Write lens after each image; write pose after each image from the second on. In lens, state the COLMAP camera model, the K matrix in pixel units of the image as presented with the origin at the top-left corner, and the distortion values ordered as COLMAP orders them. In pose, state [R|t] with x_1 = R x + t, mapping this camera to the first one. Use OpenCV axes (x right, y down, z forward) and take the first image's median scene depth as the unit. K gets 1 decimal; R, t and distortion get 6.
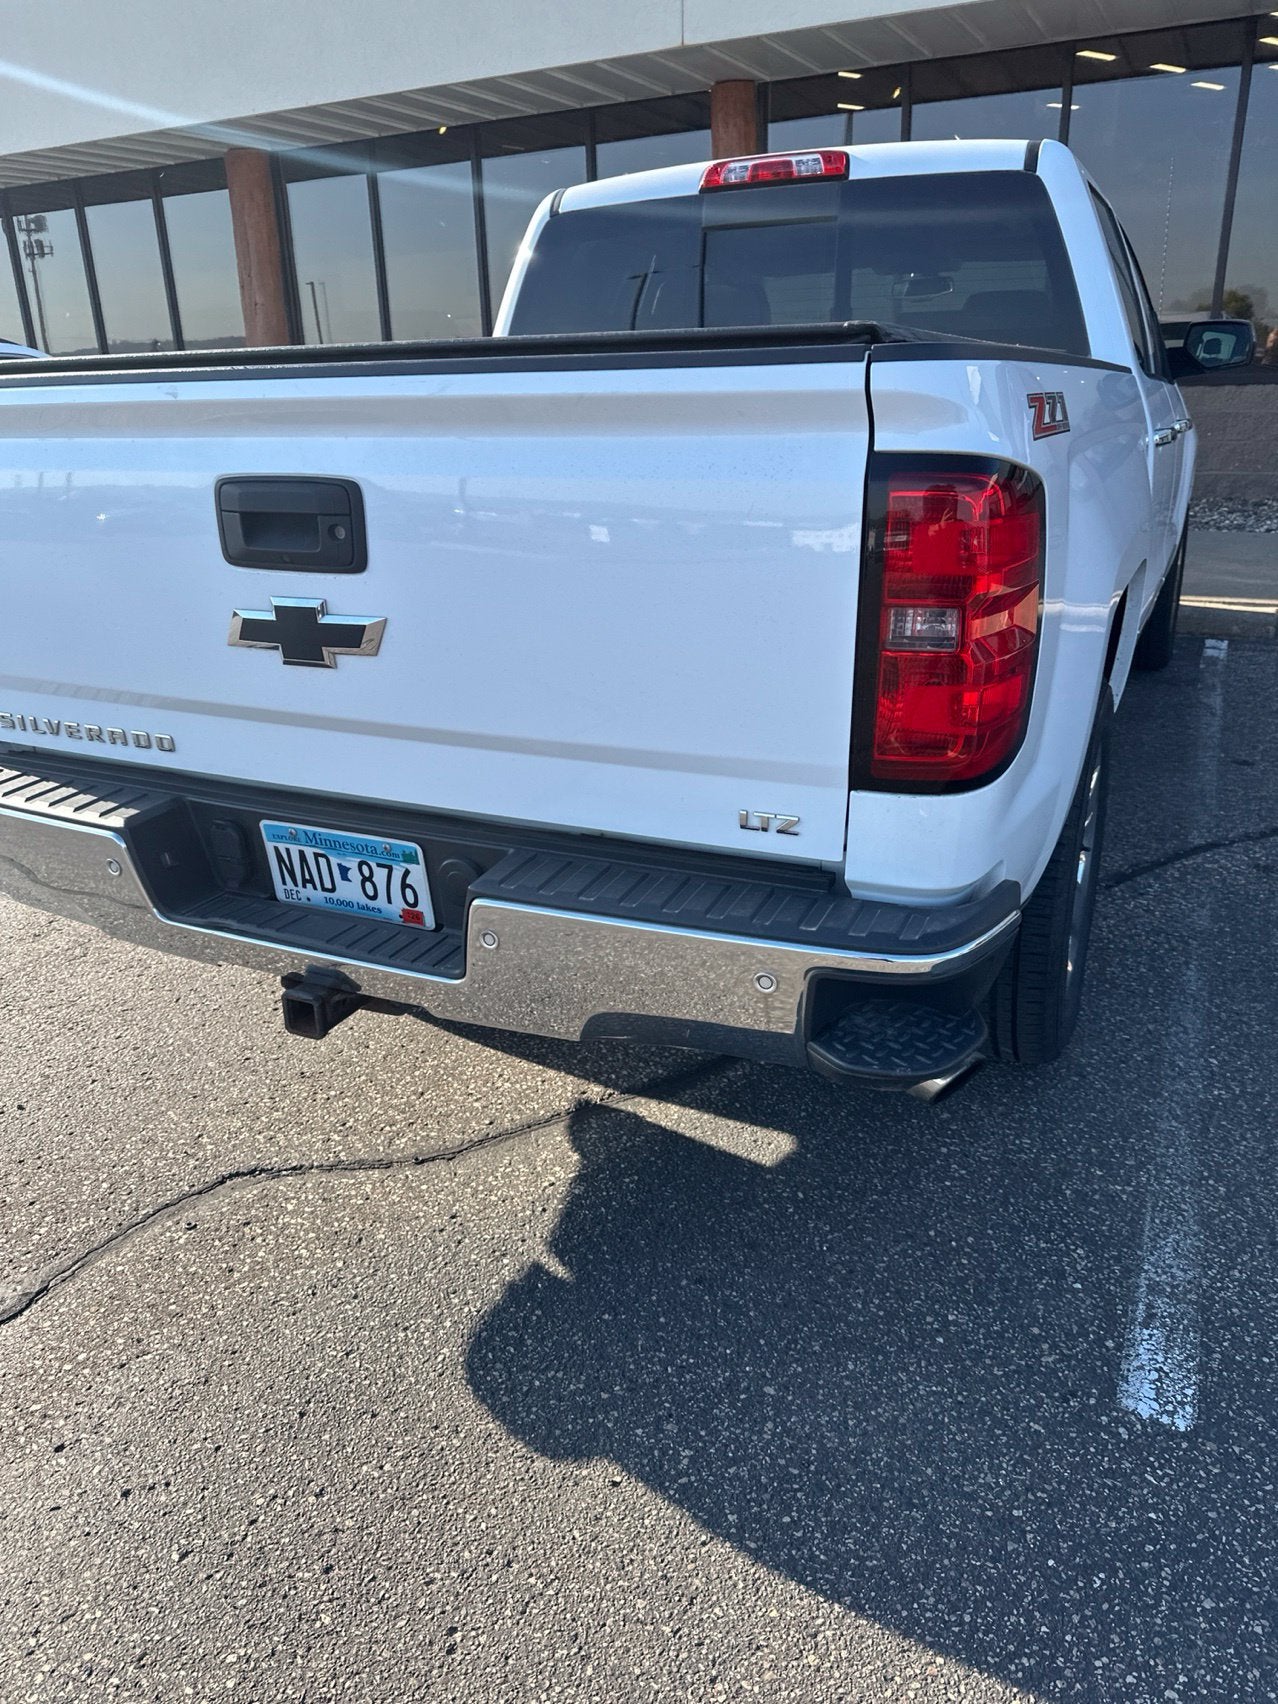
lens RADIAL K [[1205.2, 0, 627.2], [0, 1205.2, 842.4], [0, 0, 1]] dist [0.040961, -0.054277]
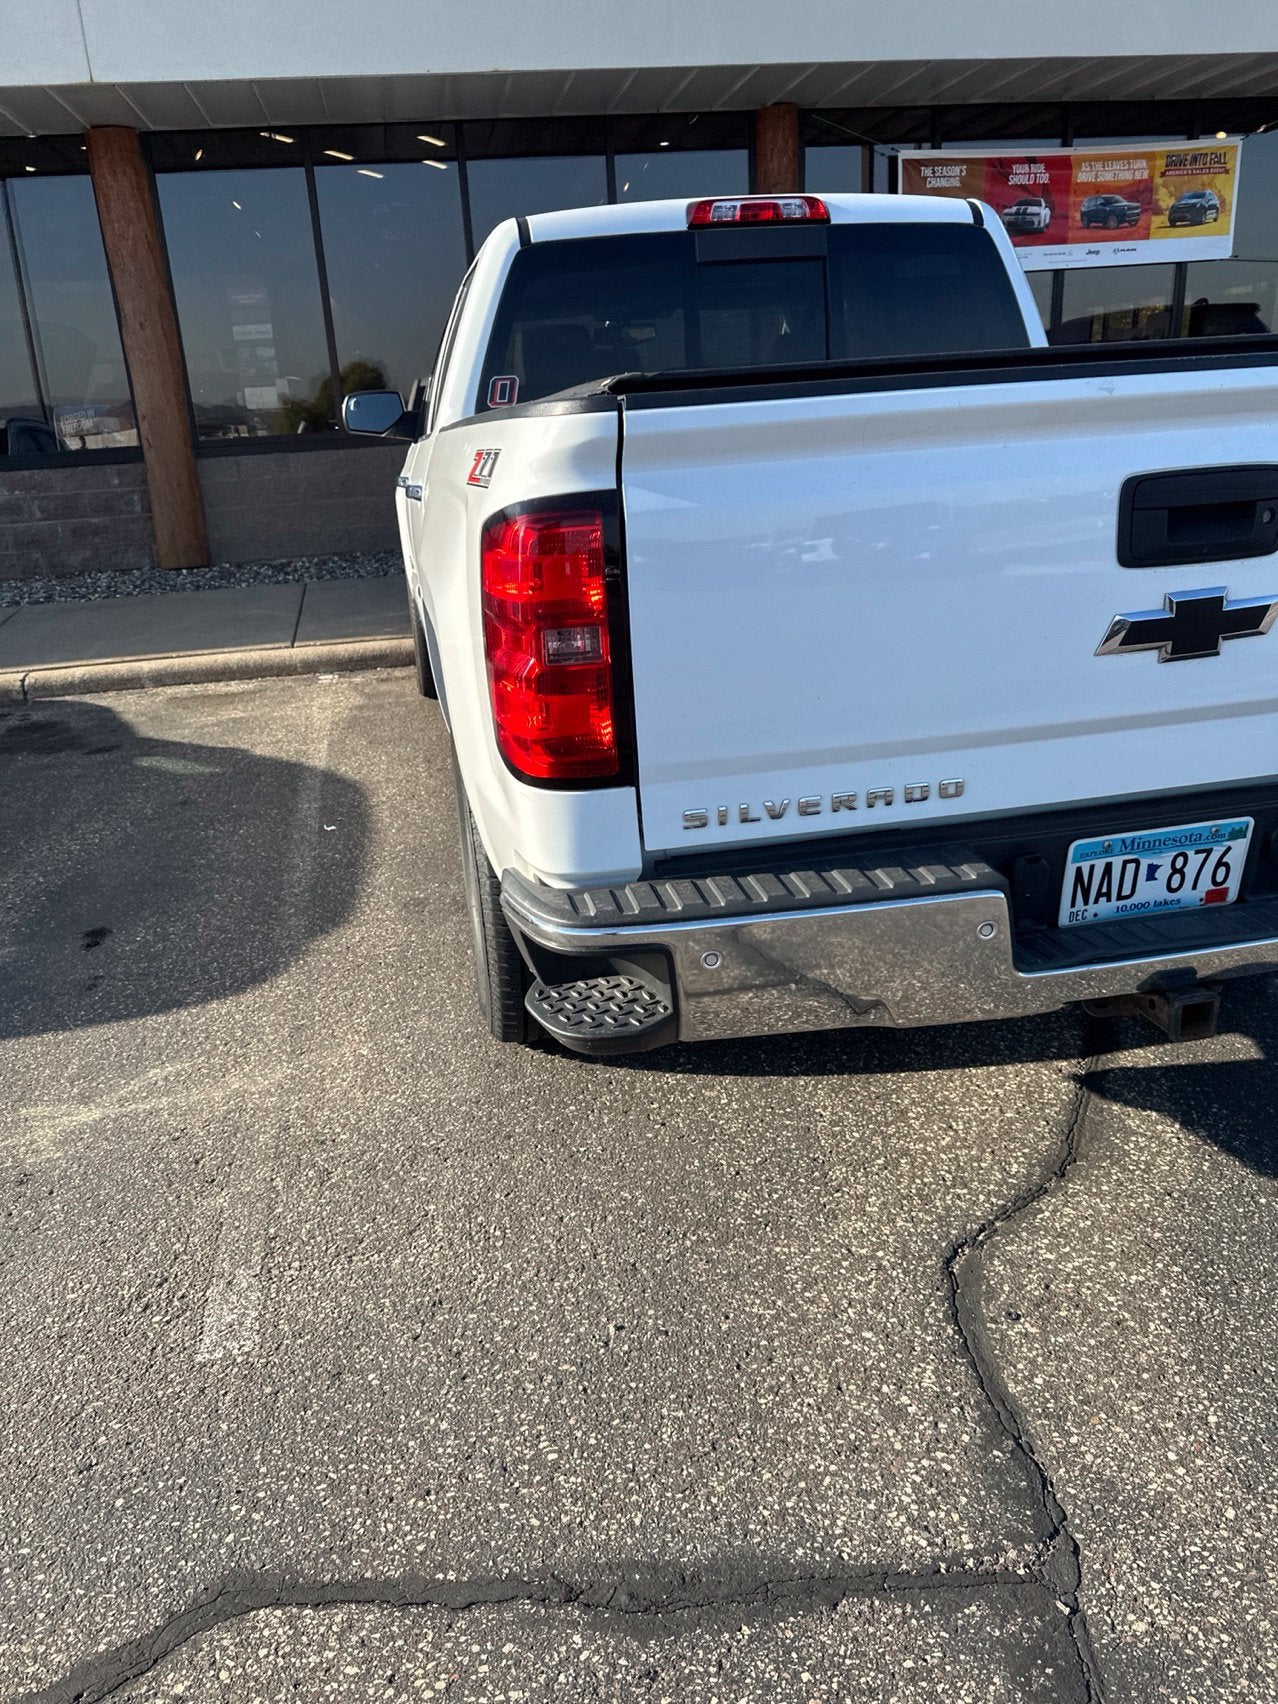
lens RADIAL K [[1205.2, 0, 637.8], [0, 1205.2, 857.6], [0, 0, 1]] dist [0.040961, -0.054277]
pose [[0.797674, -0.230289, 0.557390, -0.909920], [0.252776, 0.966790, 0.037690, -0.105638], [-0.547559, 0.110831, 0.829395, 0.331858]]
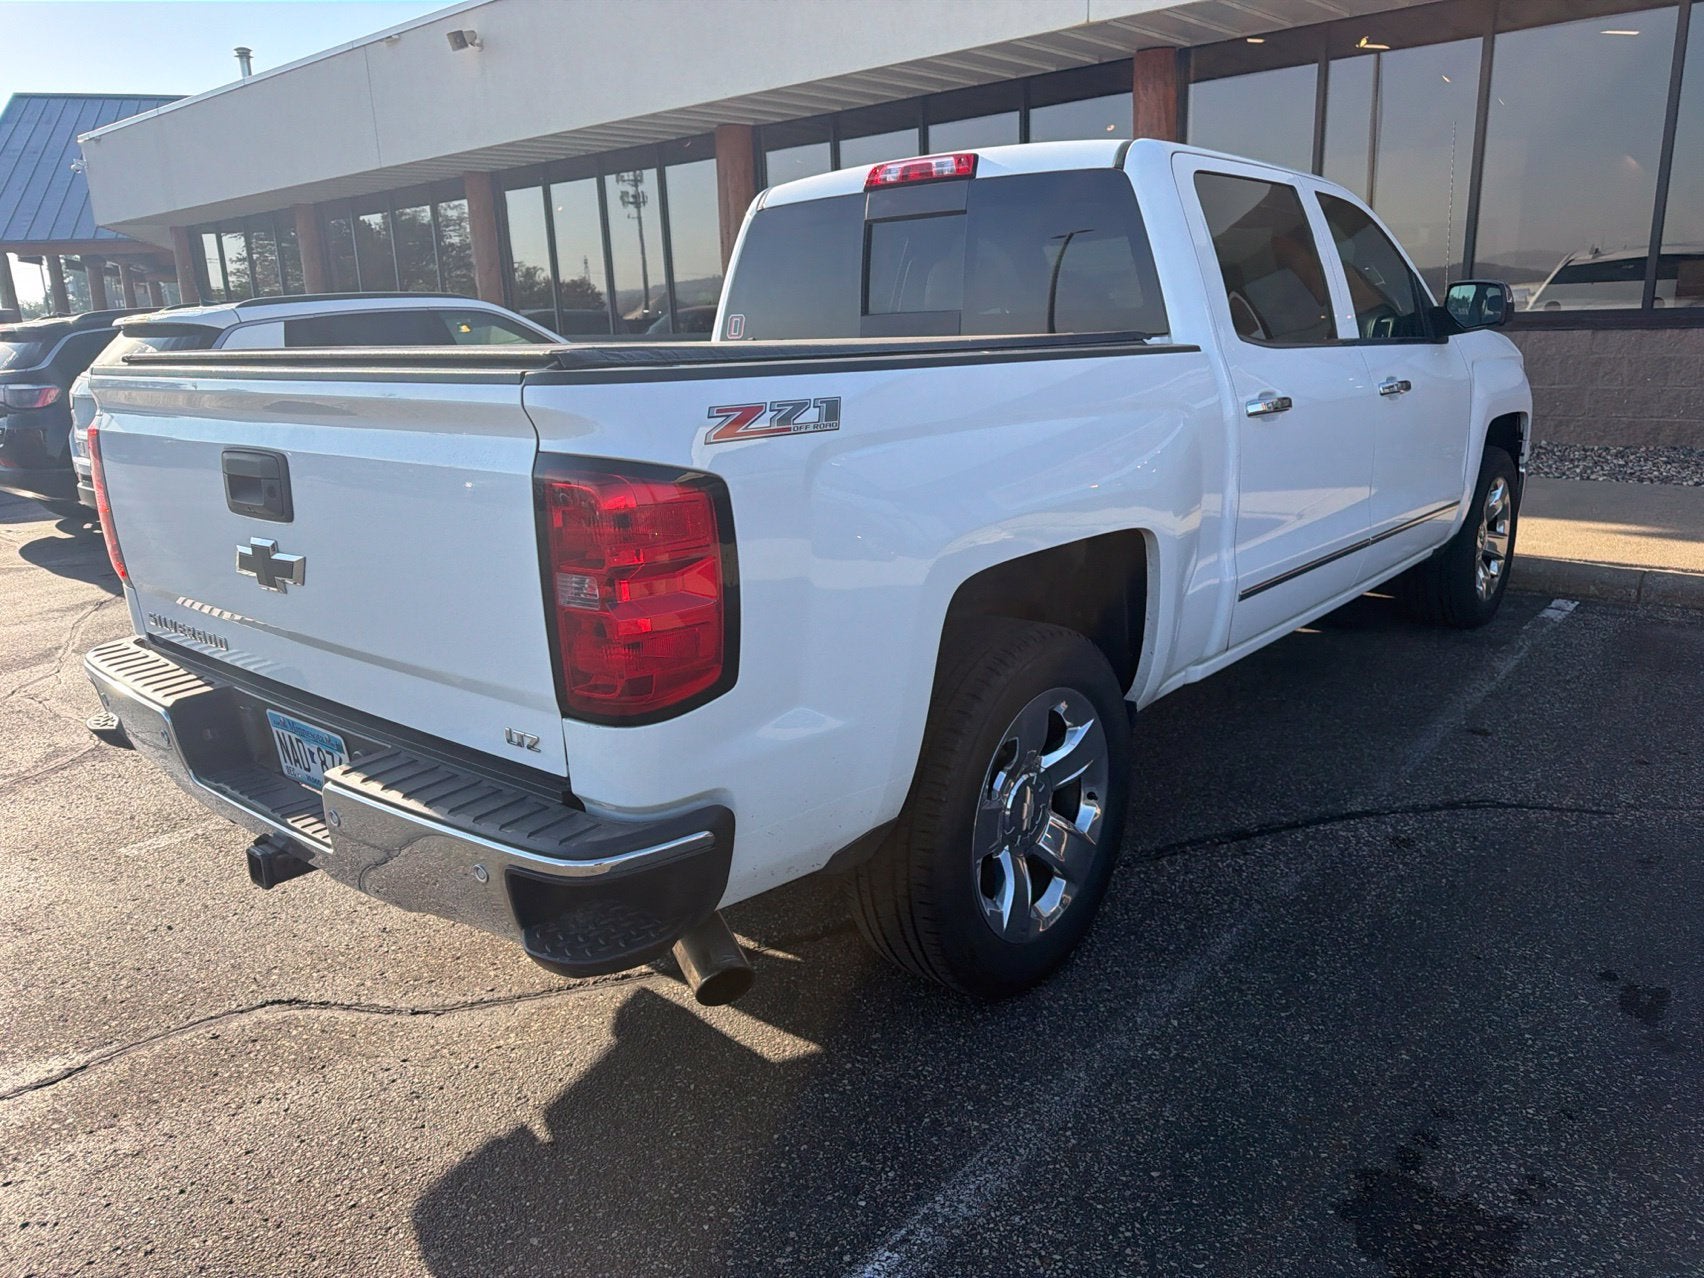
lens RADIAL K [[1205.2, 0, 862.2], [0, 1205.2, 630.4], [0, 0, 1]] dist [0.040961, -0.054277]
pose [[0.968890, 0.059774, -0.240165, 0.487706], [-0.084465, 0.991996, -0.093863, -0.027062], [0.232632, 0.111229, 0.966184, -0.068005]]
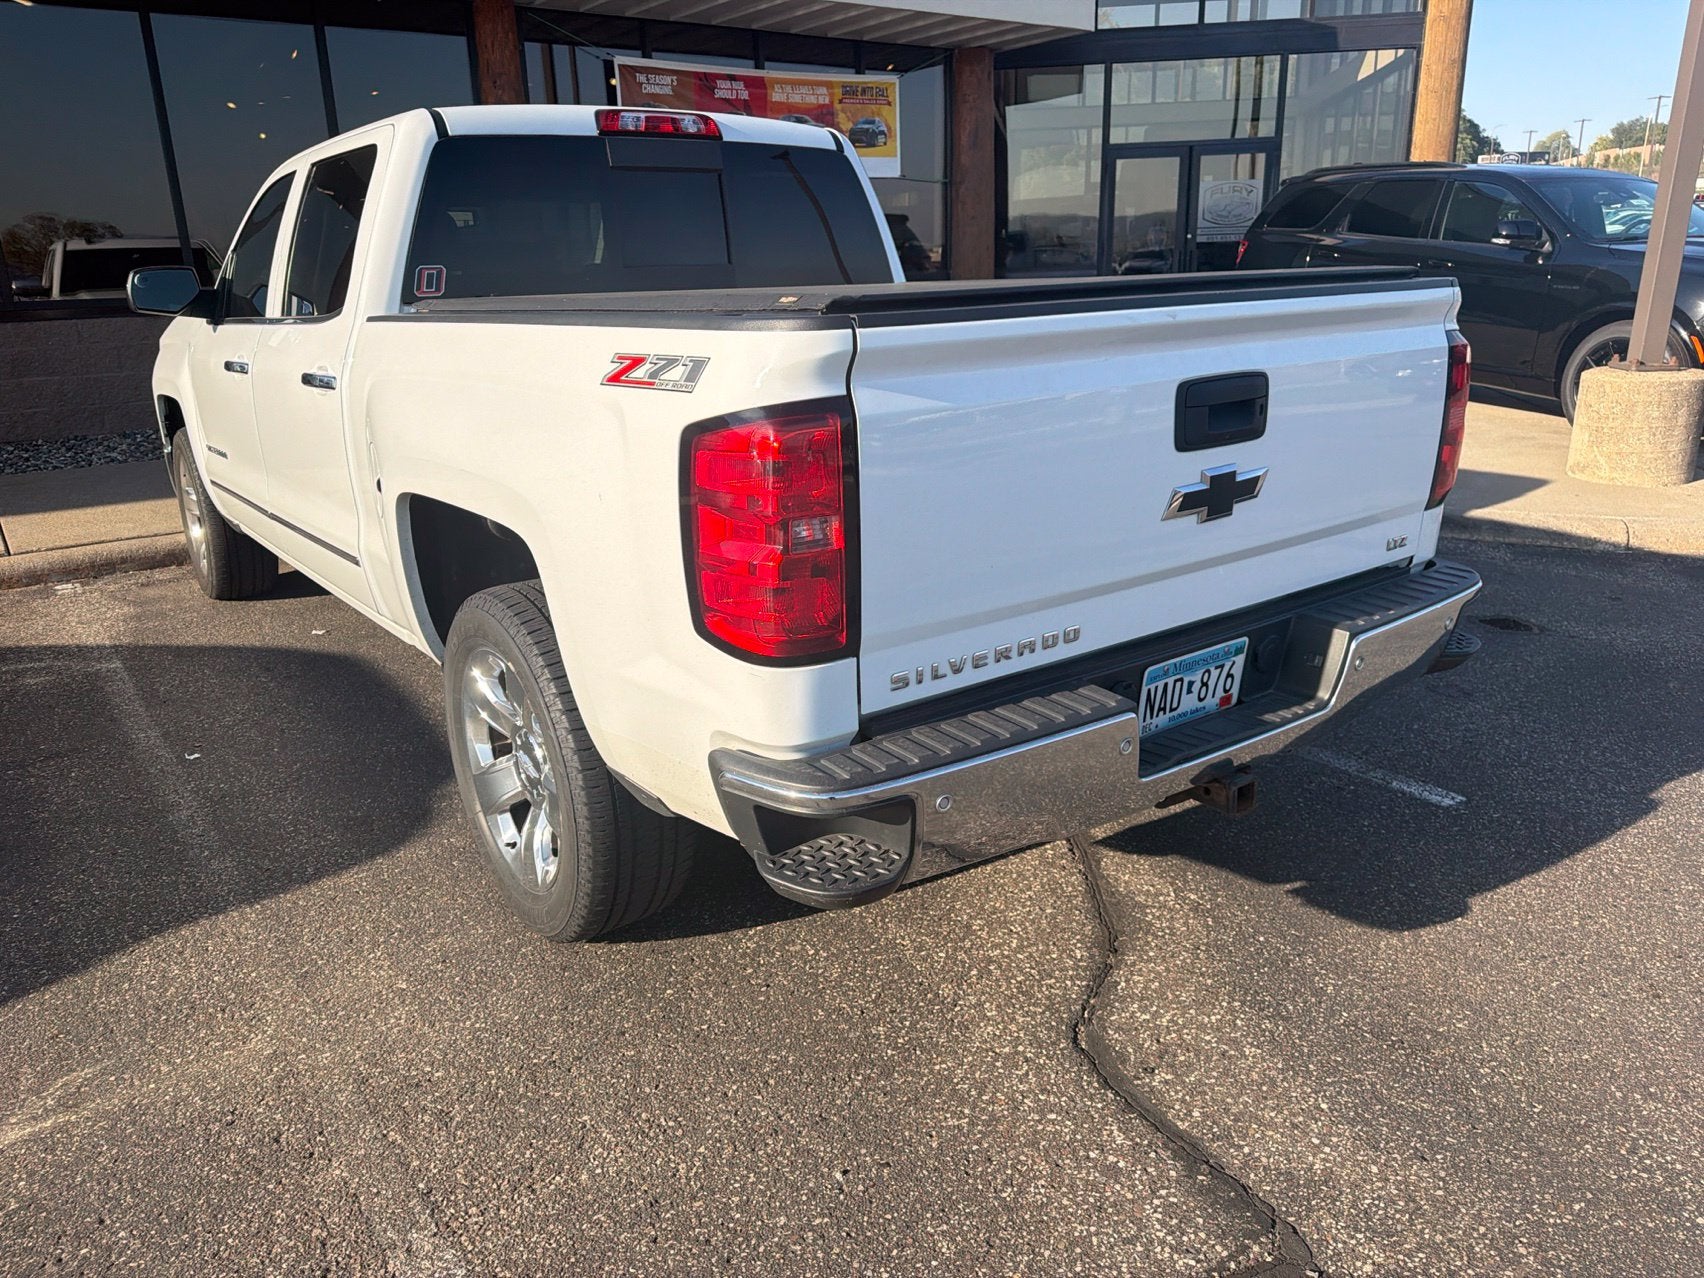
lens RADIAL K [[1205.2, 0, 854.7], [0, 1205.2, 644.9], [0, 0, 1]] dist [0.040961, -0.054277]
pose [[0.465906, -0.252837, 0.847942, -1.167381], [0.329914, 0.938840, 0.098667, -0.204677], [-0.821029, 0.233778, 0.520826, 0.510115]]
